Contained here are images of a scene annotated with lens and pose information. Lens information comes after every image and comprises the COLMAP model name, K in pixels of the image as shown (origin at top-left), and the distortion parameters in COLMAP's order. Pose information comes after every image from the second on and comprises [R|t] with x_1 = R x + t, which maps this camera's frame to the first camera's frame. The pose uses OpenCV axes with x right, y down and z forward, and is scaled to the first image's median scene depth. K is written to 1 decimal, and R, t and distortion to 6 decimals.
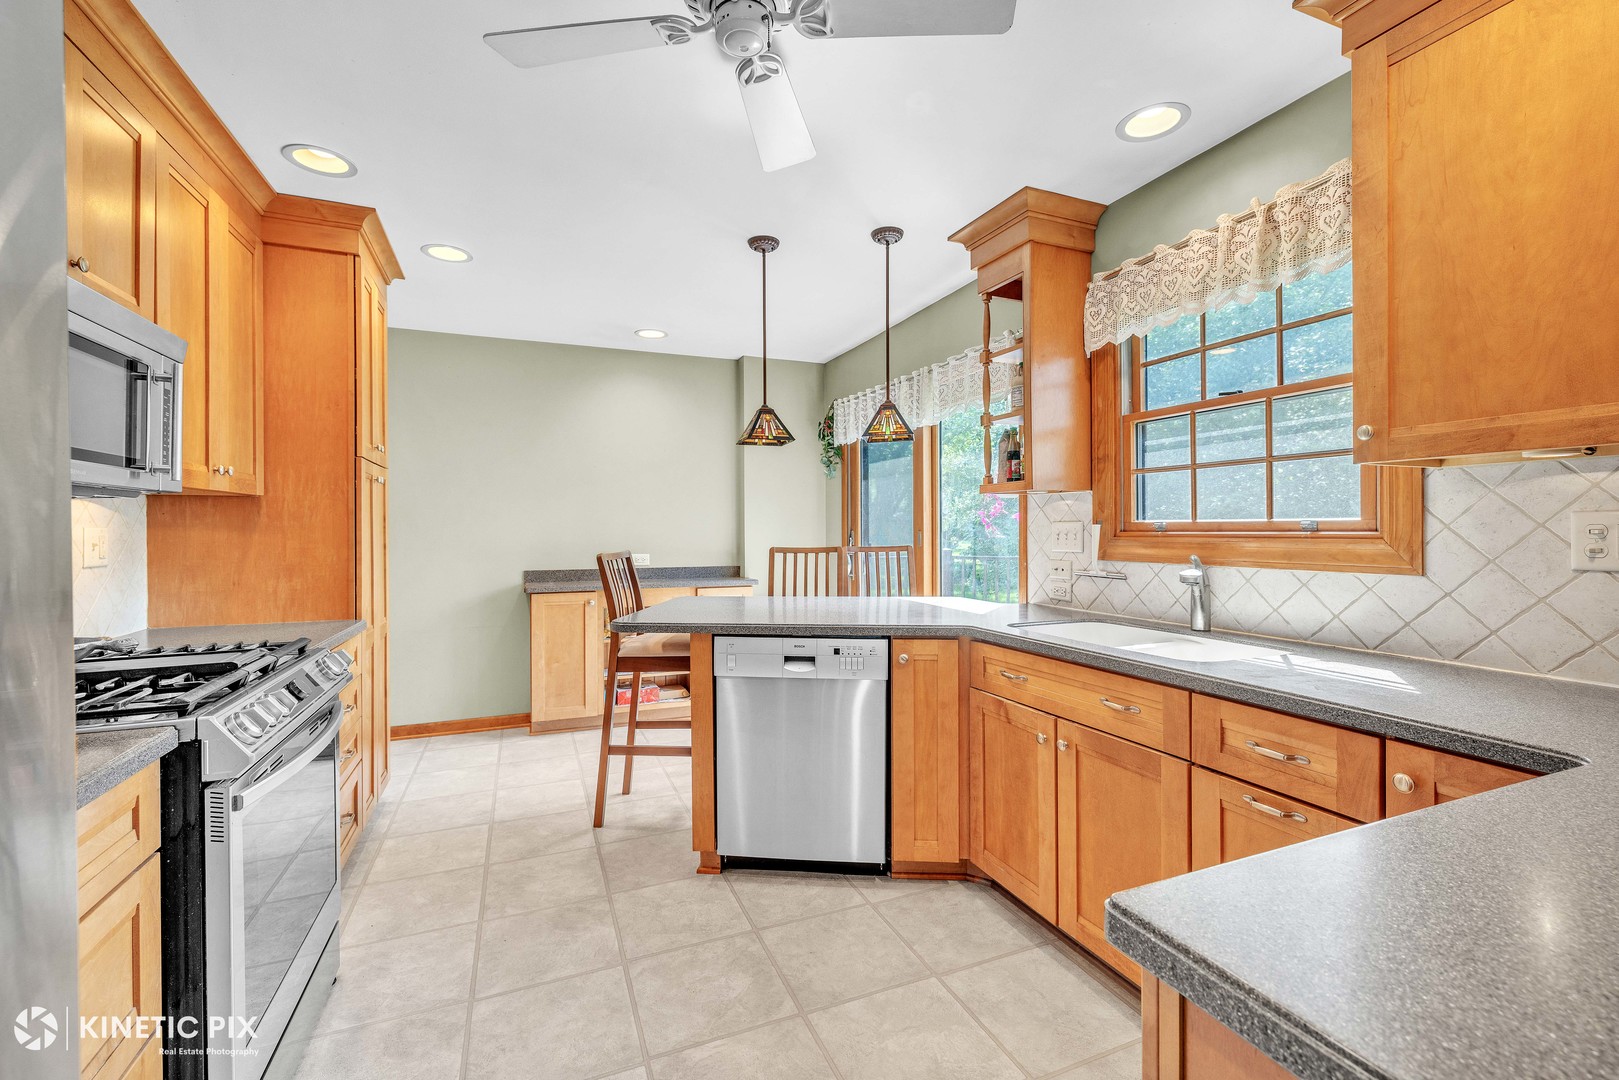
lens RADIAL K [[684.6, 0, 811.8], [0, 684.6, 534.3], [0, 0, 1]] dist [-0.002169, 0.000388]
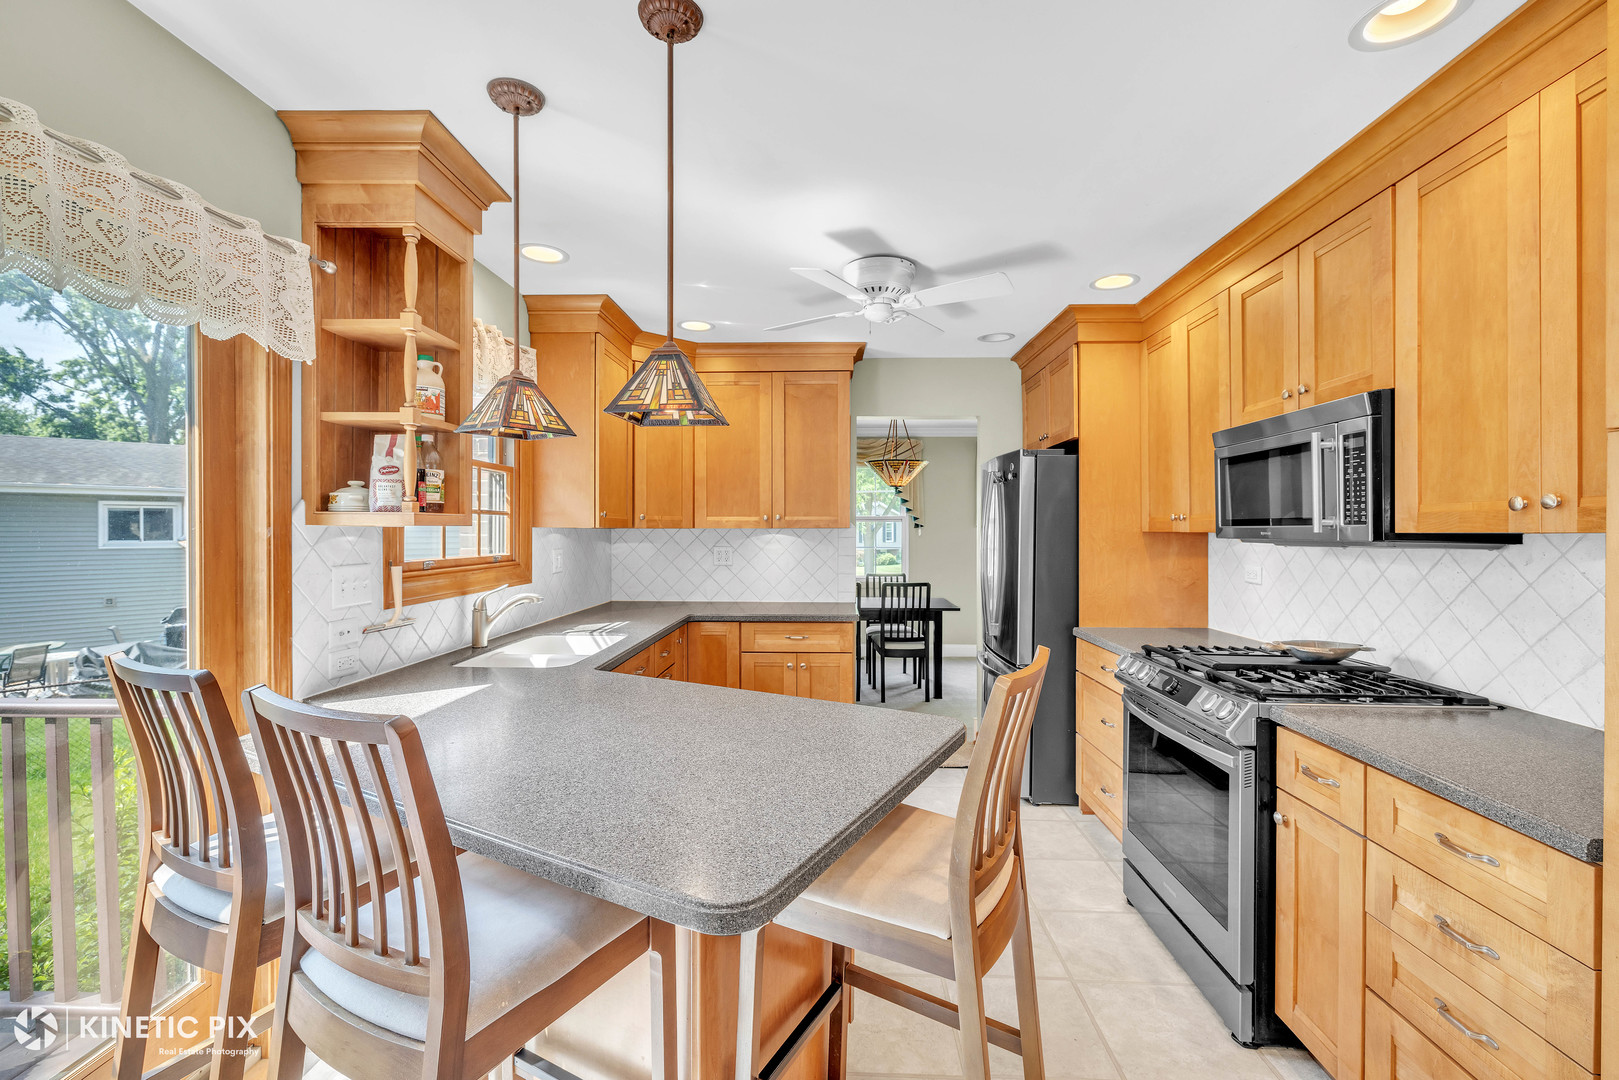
lens RADIAL K [[684.6, 0, 816.7], [0, 684.6, 532.8], [0, 0, 1]] dist [-0.002169, 0.000388]
pose [[-0.906503, -0.006165, 0.422154, -0.488985], [-0.001538, 0.999935, 0.011299, -0.078724], [-0.422196, 0.009593, -0.906454, 1.825481]]
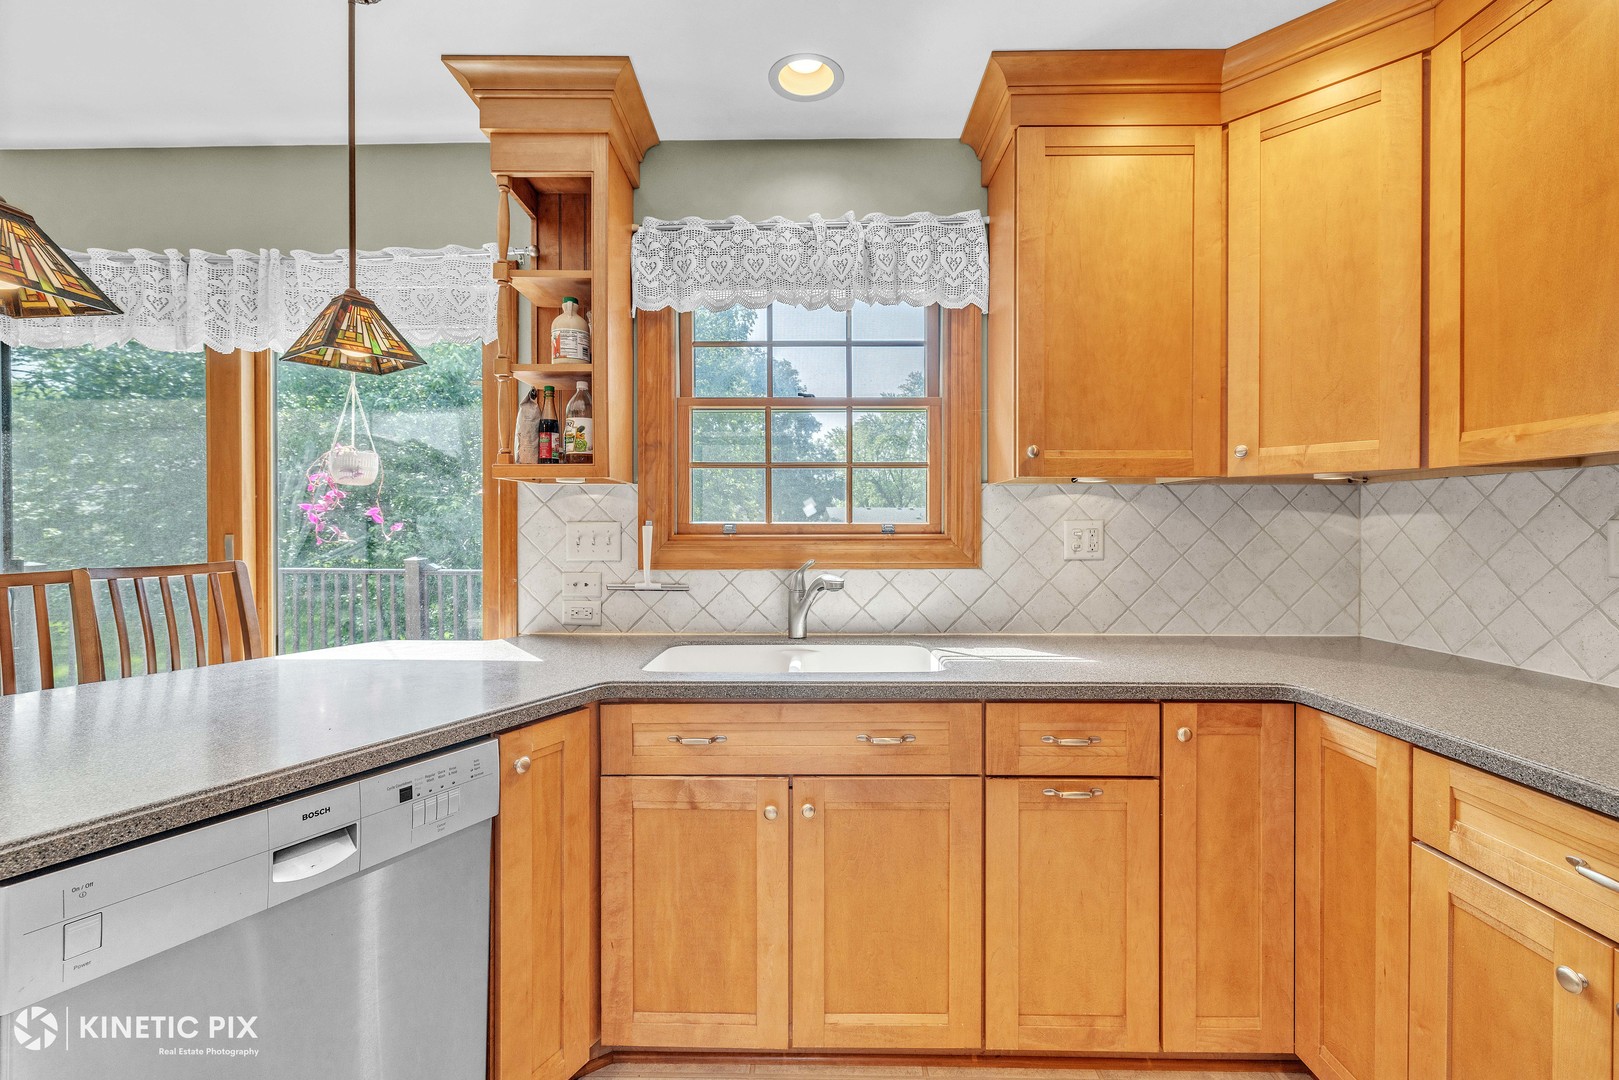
lens RADIAL K [[684.6, 0, 812.0], [0, 684.6, 532.9], [0, 0, 1]] dist [-0.002169, 0.000388]
pose [[0.401384, -0.003428, 0.915903, -0.293686], [0.006352, 0.999979, 0.000959, -0.006751], [-0.915888, 0.005433, 0.401397, 0.582638]]
